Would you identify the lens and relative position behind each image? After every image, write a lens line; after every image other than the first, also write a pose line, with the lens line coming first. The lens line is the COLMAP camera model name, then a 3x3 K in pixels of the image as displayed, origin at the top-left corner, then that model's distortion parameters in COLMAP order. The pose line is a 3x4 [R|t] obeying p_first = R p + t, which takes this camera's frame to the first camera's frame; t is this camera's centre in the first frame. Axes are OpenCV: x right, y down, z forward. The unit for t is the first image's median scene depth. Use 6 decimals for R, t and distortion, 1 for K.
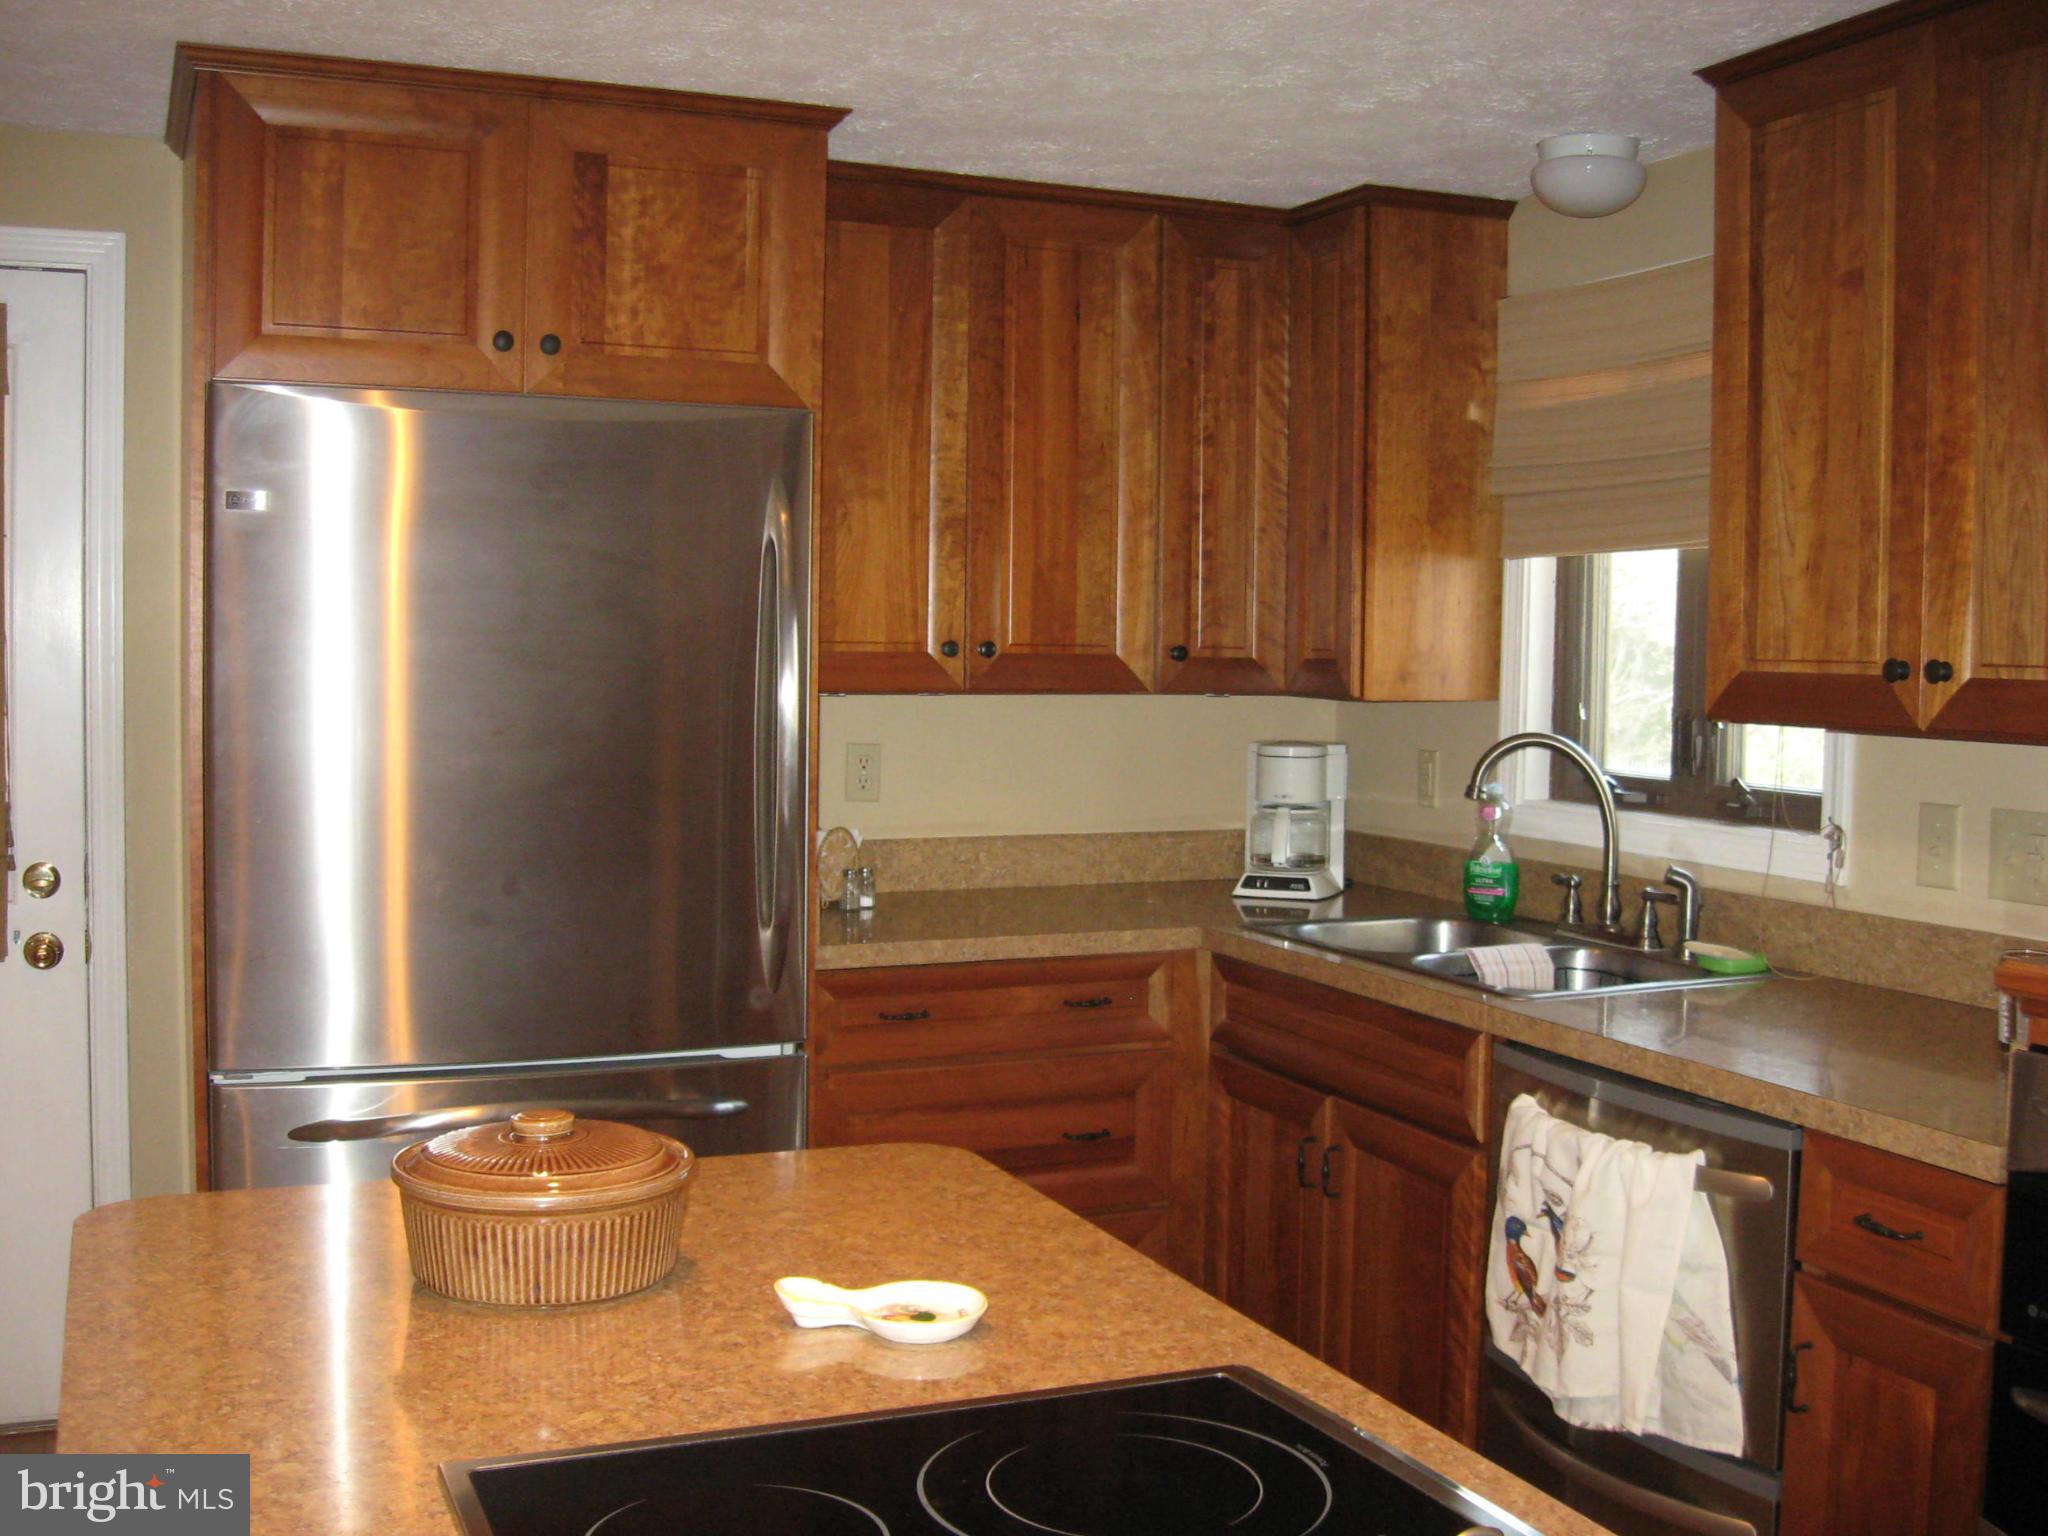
lens RADIAL K [[2130.2, 0, 1020.4], [0, 2130.2, 743.1], [0, 0, 1]] dist [-0.131123, 0.053466]
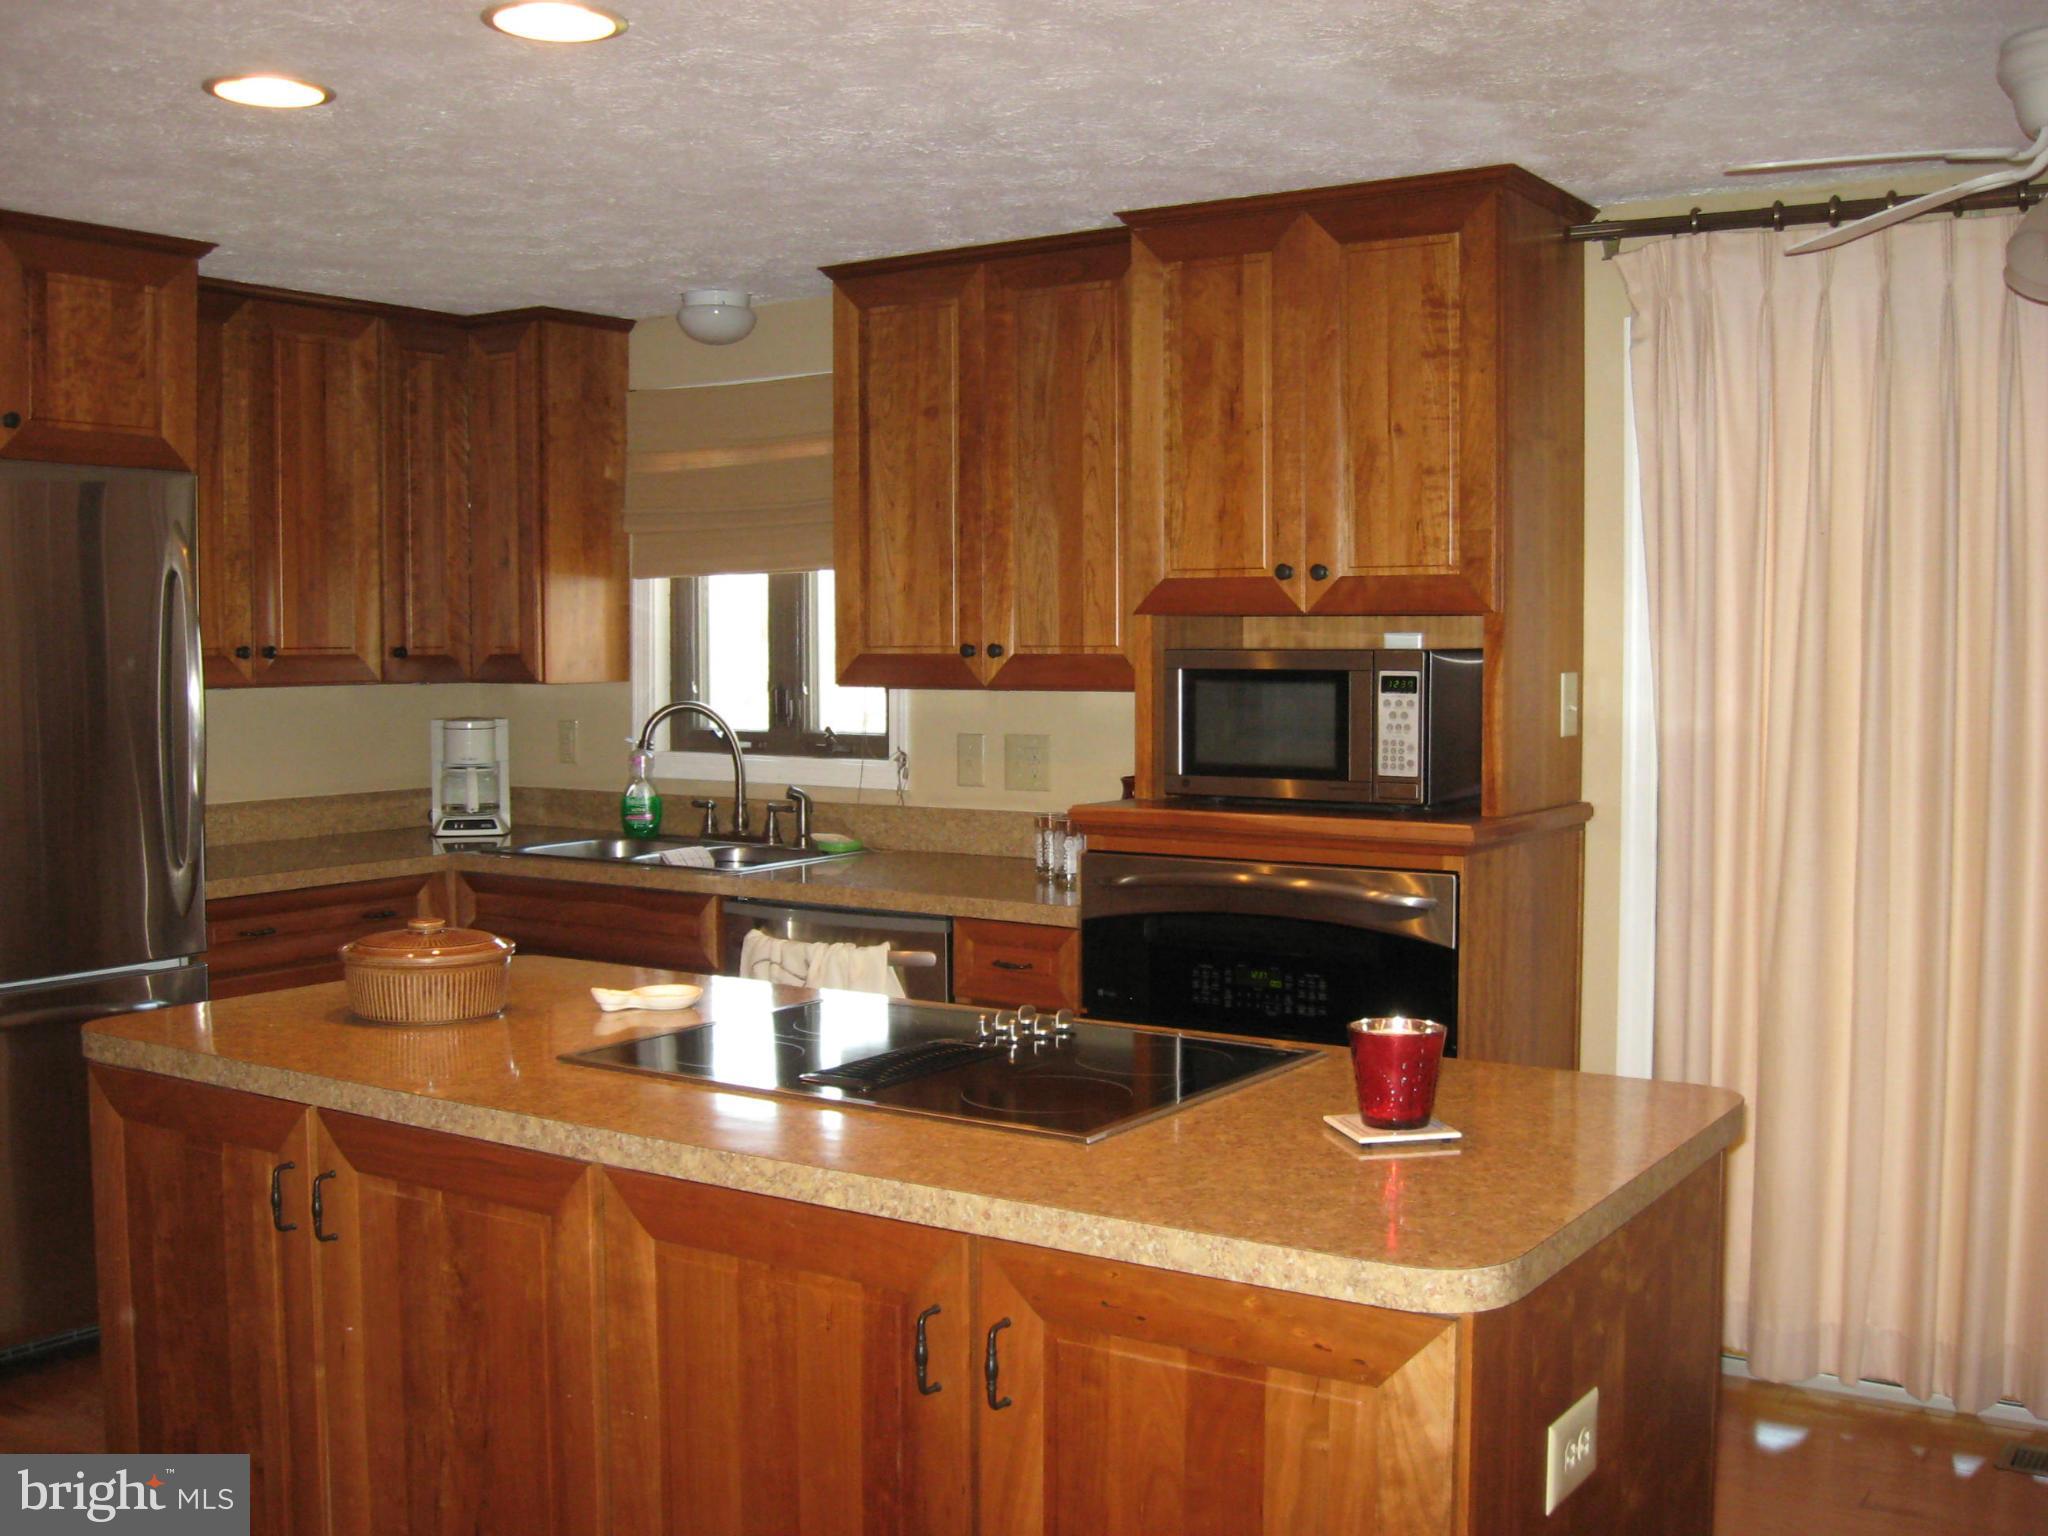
lens RADIAL K [[2130.2, 0, 1020.4], [0, 2130.2, 743.1], [0, 0, 1]] dist [-0.131123, 0.053466]
pose [[0.840363, -0.042010, 0.540394, -0.367651], [0.040807, 0.999066, 0.014209, 0.012956], [-0.540486, 0.010111, 0.841292, -0.357431]]
